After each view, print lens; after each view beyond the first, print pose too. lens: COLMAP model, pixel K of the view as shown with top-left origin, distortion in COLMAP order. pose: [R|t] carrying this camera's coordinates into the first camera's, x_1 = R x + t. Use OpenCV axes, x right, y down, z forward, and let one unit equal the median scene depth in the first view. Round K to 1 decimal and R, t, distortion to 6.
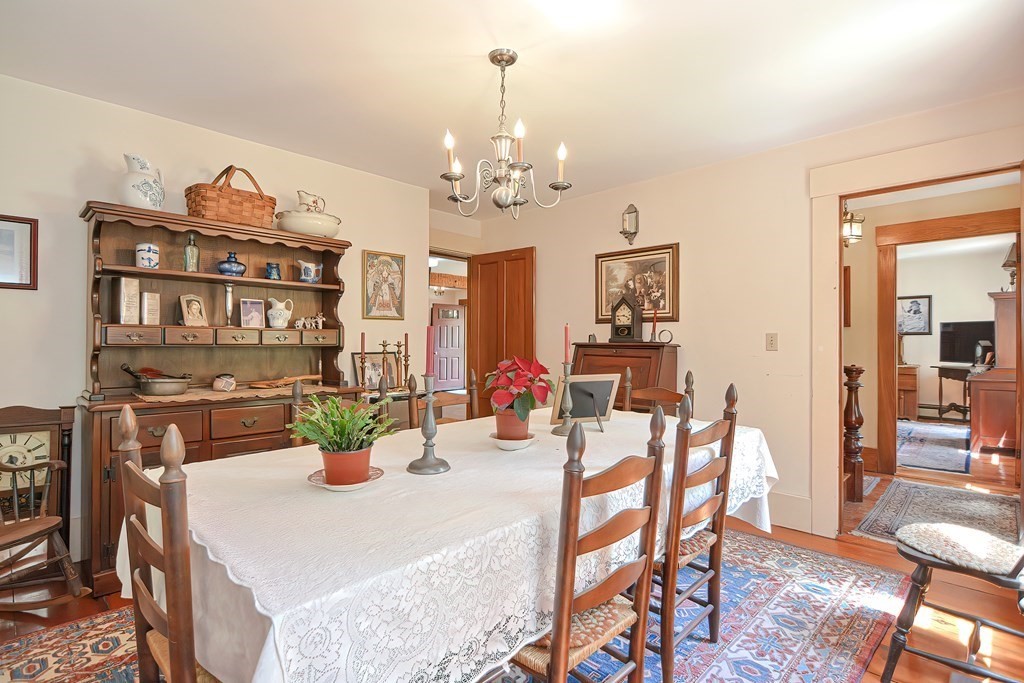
lens RADIAL K [[493.6, 0, 509.5], [0, 493.6, 346.4], [0, 0, 1]] dist [-0.007479, -0.008113]
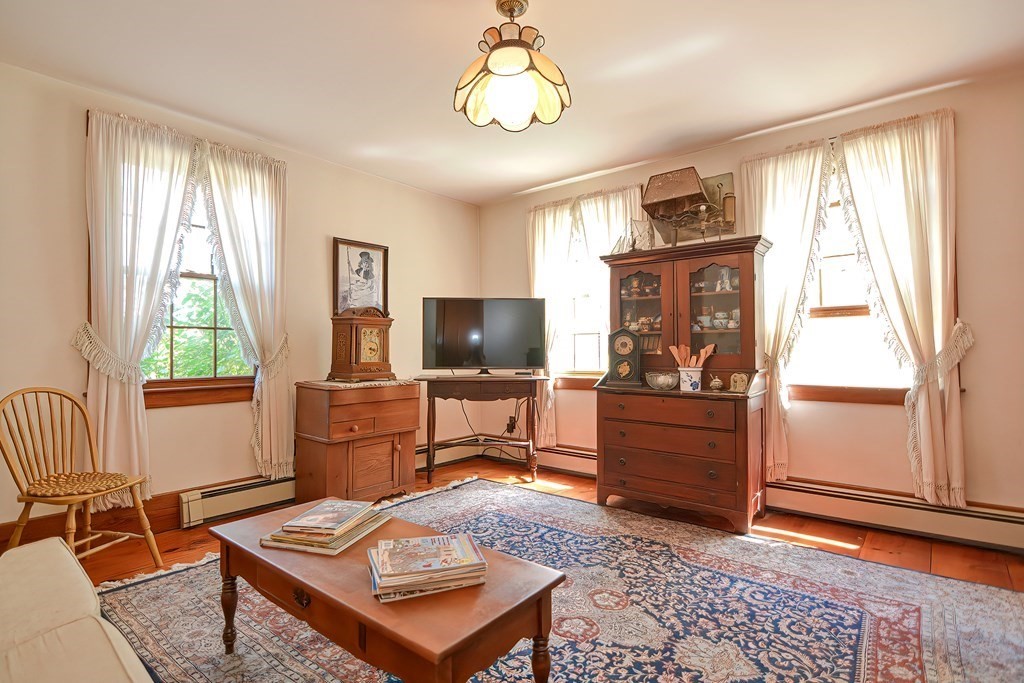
lens RADIAL K [[493.6, 0, 505.4], [0, 493.6, 338.1], [0, 0, 1]] dist [-0.007479, -0.008113]
pose [[-0.075133, 0.023737, 0.996891, 0.318204], [0.010272, 0.999682, -0.023030, 0.009349], [-0.997121, 0.008509, -0.075353, 0.921941]]
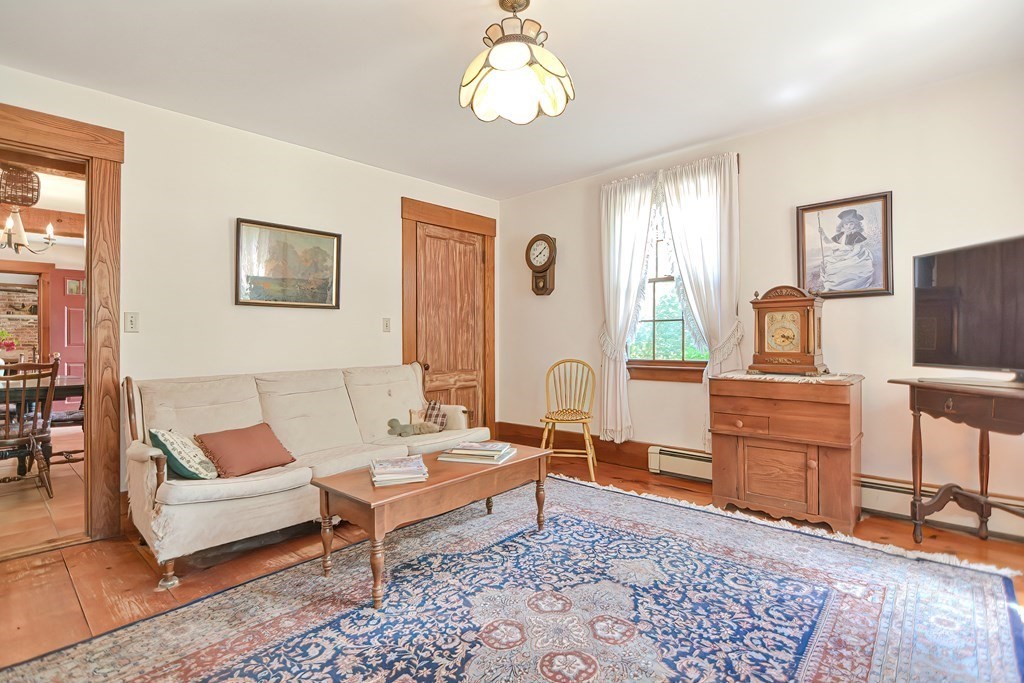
lens RADIAL K [[493.6, 0, 508.5], [0, 493.6, 341.8], [0, 0, 1]] dist [-0.007479, -0.008113]
pose [[0.999330, -0.004224, 0.036351, 0.558511], [0.004316, 0.999988, -0.002449, 0.011854], [-0.036340, 0.002604, 0.999336, 0.637829]]
